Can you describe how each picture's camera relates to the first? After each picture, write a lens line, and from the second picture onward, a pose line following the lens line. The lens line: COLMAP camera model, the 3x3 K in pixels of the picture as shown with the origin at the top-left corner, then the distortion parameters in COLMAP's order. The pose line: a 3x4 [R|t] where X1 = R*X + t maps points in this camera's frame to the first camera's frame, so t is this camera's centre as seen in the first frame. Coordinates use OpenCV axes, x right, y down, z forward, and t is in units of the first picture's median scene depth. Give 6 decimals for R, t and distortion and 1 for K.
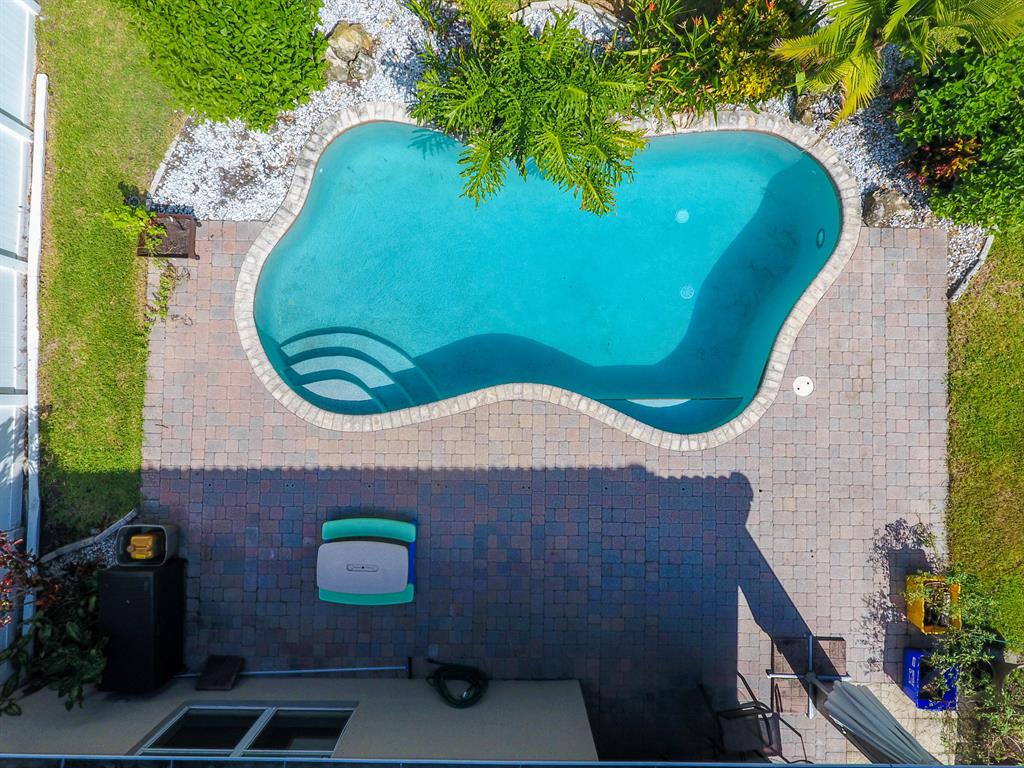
lens RADIAL K [[589.8, 0, 514.8], [0, 589.8, 381.8], [0, 0, 1]] dist [-0.001663, 0.000422]
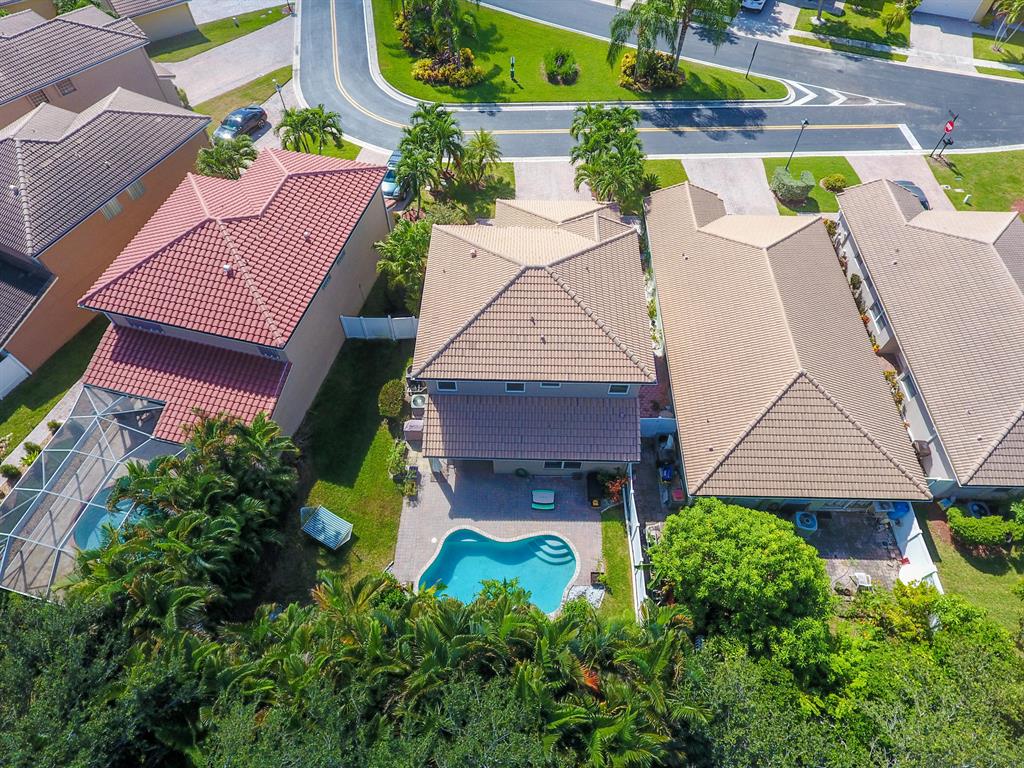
lens RADIAL K [[589.8, 0, 509.7], [0, 589.8, 385.1], [0, 0, 1]] dist [-0.001663, 0.000422]
pose [[-0.999895, -0.014176, -0.003153, 0.014380], [0.009650, -0.810790, 0.585258, -1.447301], [-0.010853, 0.585166, 0.810841, -2.791647]]
